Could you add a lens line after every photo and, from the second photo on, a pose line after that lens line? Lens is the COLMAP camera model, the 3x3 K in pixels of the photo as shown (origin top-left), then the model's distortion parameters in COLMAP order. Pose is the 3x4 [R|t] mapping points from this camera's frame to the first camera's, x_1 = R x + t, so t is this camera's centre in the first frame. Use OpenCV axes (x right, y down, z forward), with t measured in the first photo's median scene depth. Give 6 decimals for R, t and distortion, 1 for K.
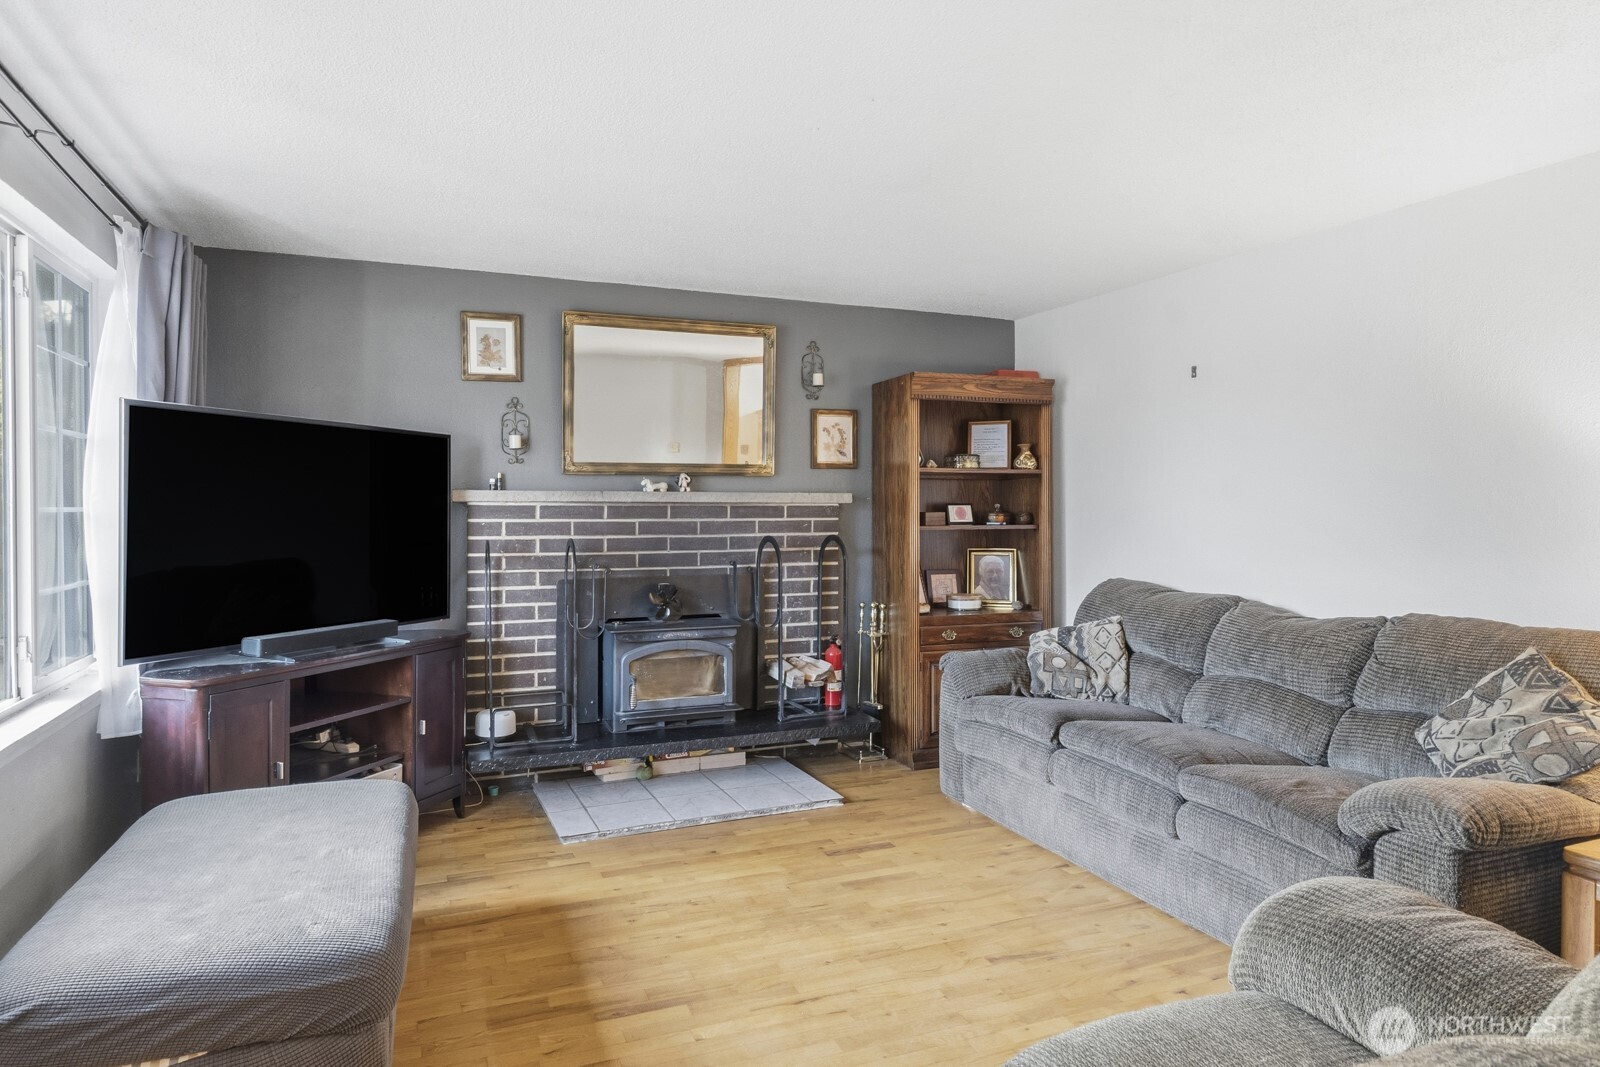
lens RADIAL K [[950.7, 0, 794.3], [0, 950.7, 533.3], [0, 0, 1]] dist [-0.004412, 0.000622]
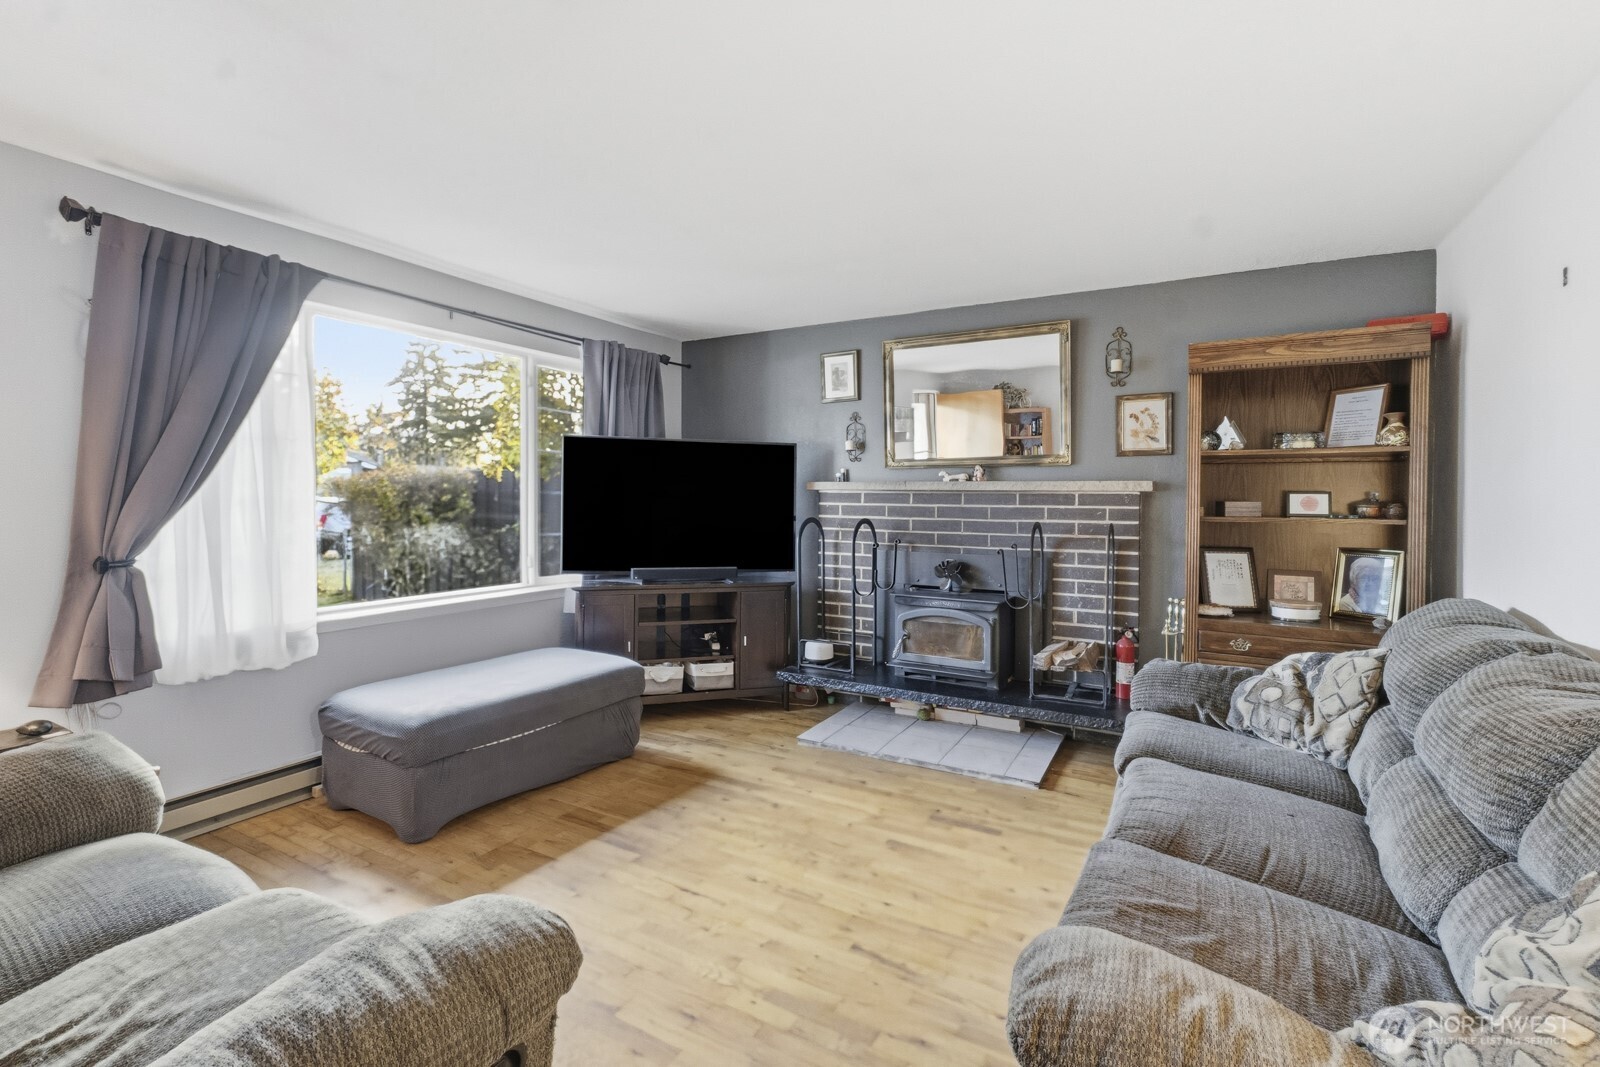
lens RADIAL K [[740.1, 0, 801.2], [0, 740.1, 524.7], [0, 0, 1]] dist [-0.000515, 0.000080]
pose [[0.607146, 0.034041, -0.793861, 0.493090], [-0.028132, 0.999376, 0.021338, -0.004698], [0.794092, 0.009377, 0.607725, 0.306869]]
